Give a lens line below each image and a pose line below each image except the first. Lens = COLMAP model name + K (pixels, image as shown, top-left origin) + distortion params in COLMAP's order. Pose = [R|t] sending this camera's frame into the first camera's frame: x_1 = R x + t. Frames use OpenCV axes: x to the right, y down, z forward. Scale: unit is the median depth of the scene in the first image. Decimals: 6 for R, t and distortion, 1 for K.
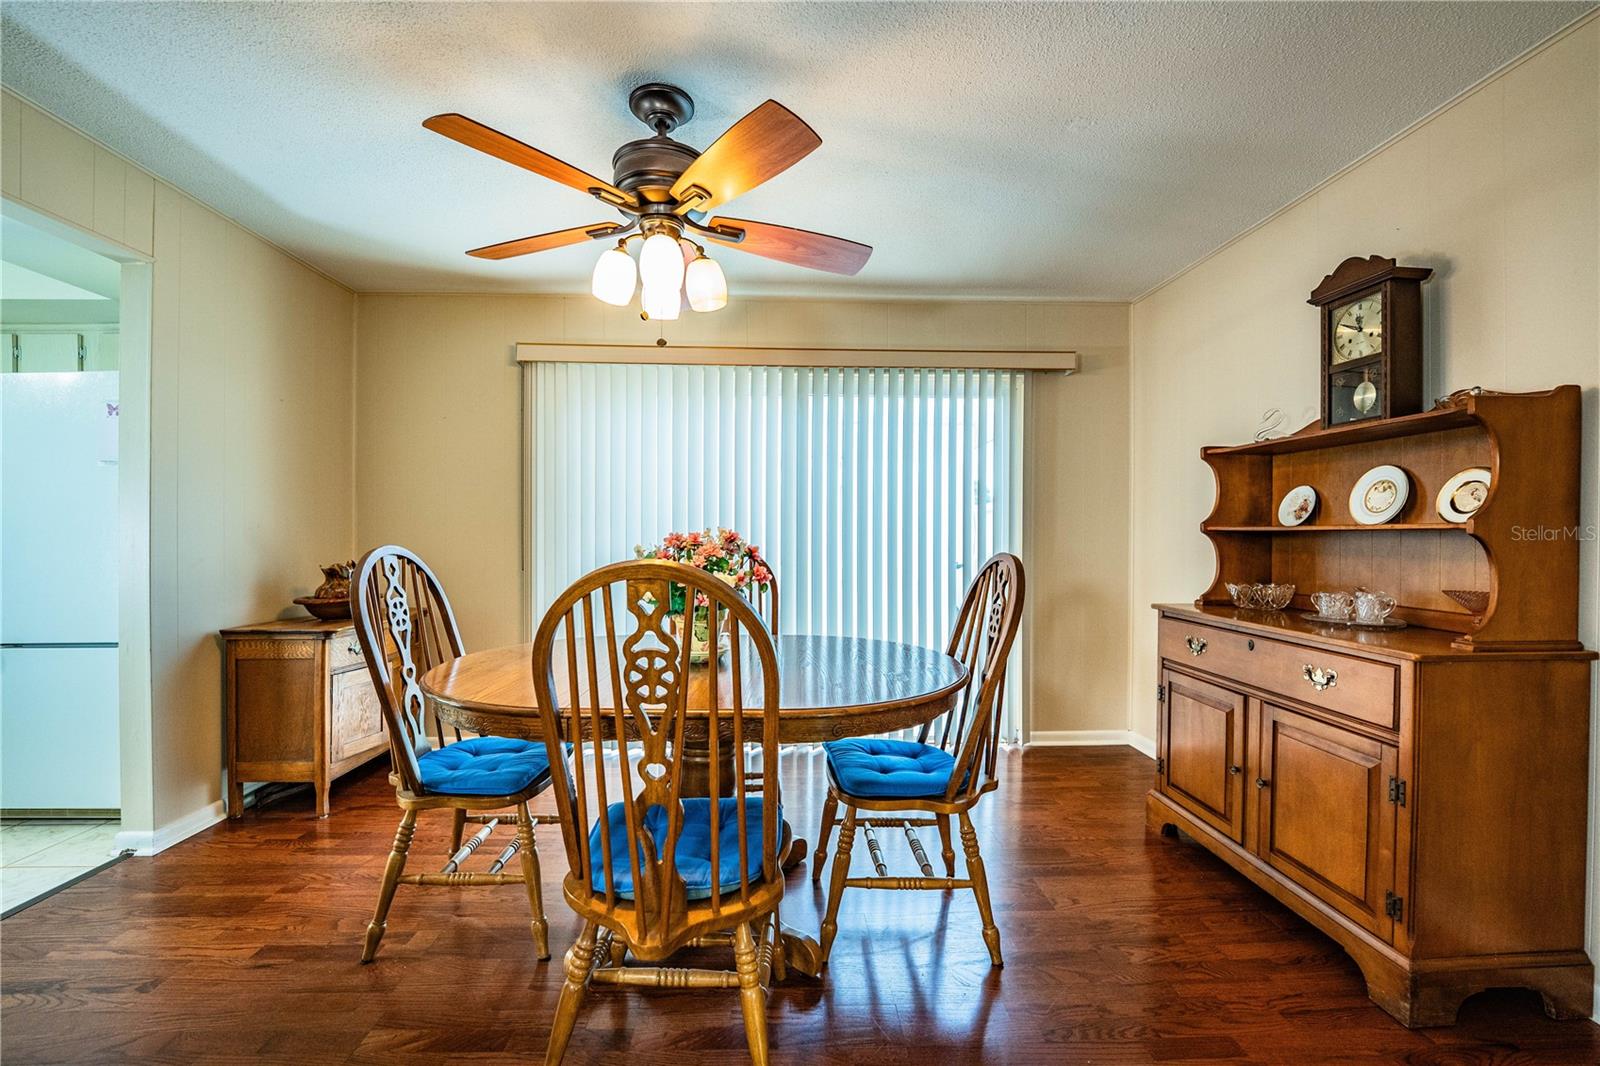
lens RADIAL K [[665.0, 0, 799.4], [0, 665.0, 537.3], [0, 0, 1]] dist [-0.002970, -0.000240]
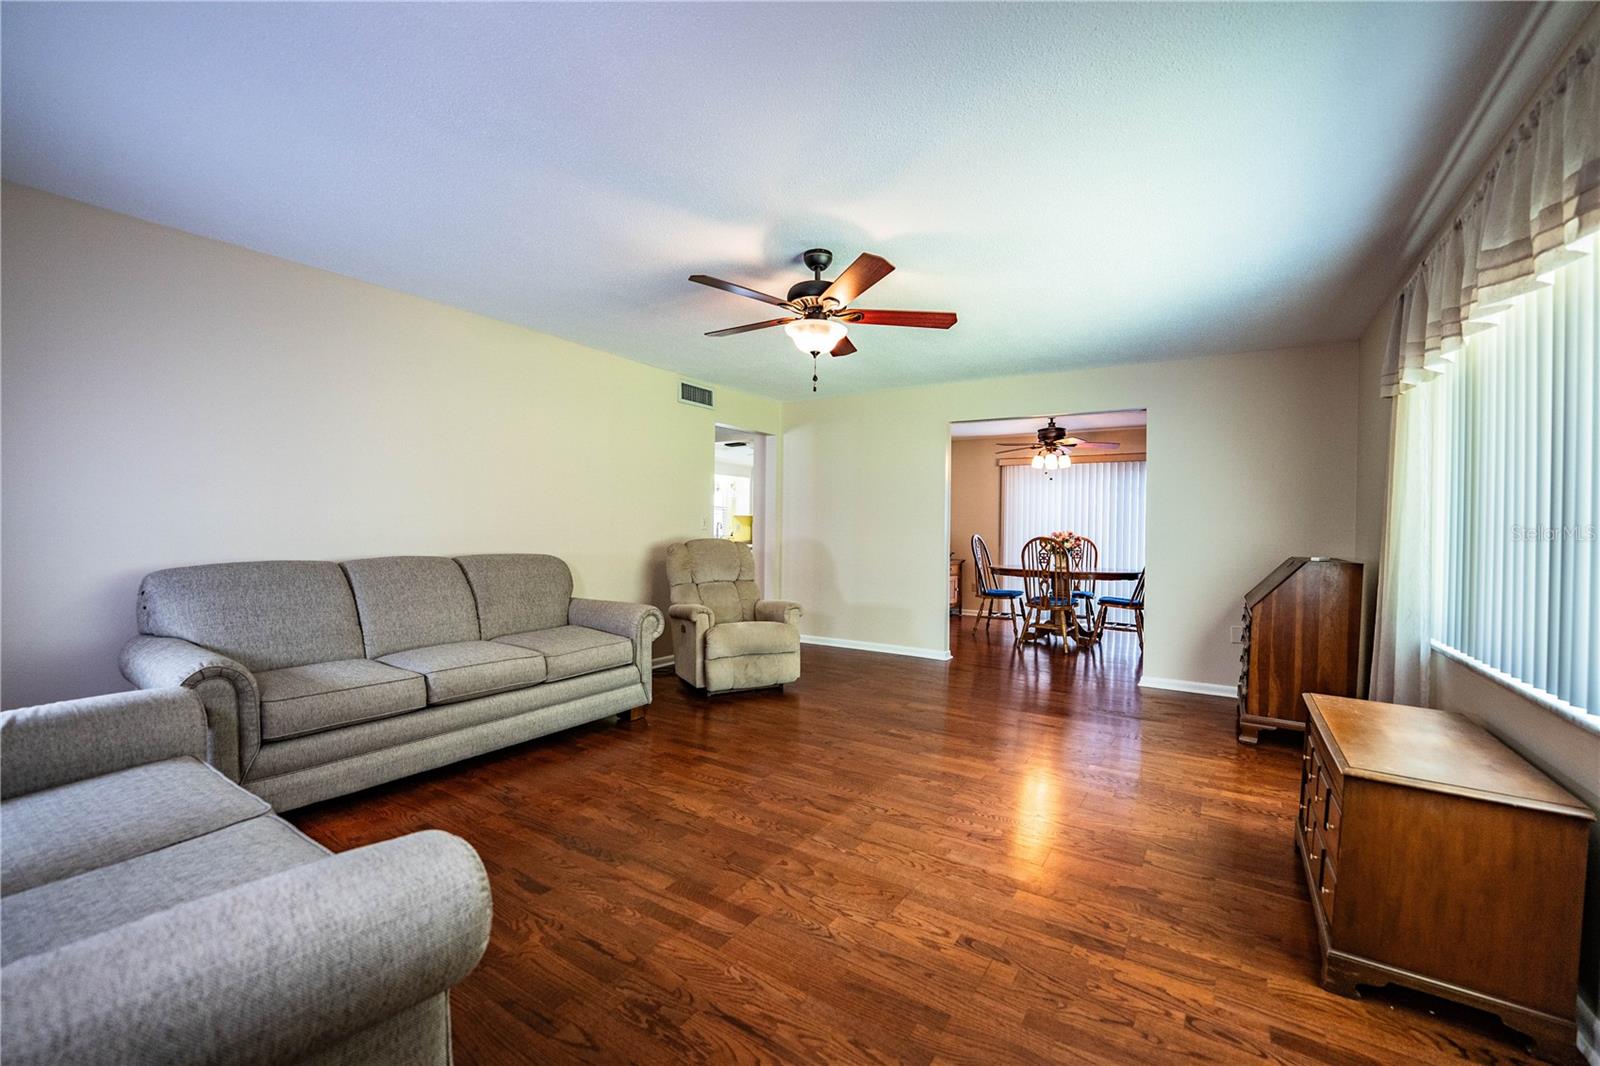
lens RADIAL K [[665.0, 0, 799.4], [0, 665.0, 537.3], [0, 0, 1]] dist [-0.002970, -0.000240]
pose [[0.815456, 0.009121, -0.578747, 0.544621], [-0.011512, 0.999934, -0.000461, 0.027040], [0.578704, 0.007039, 0.815507, -1.938653]]
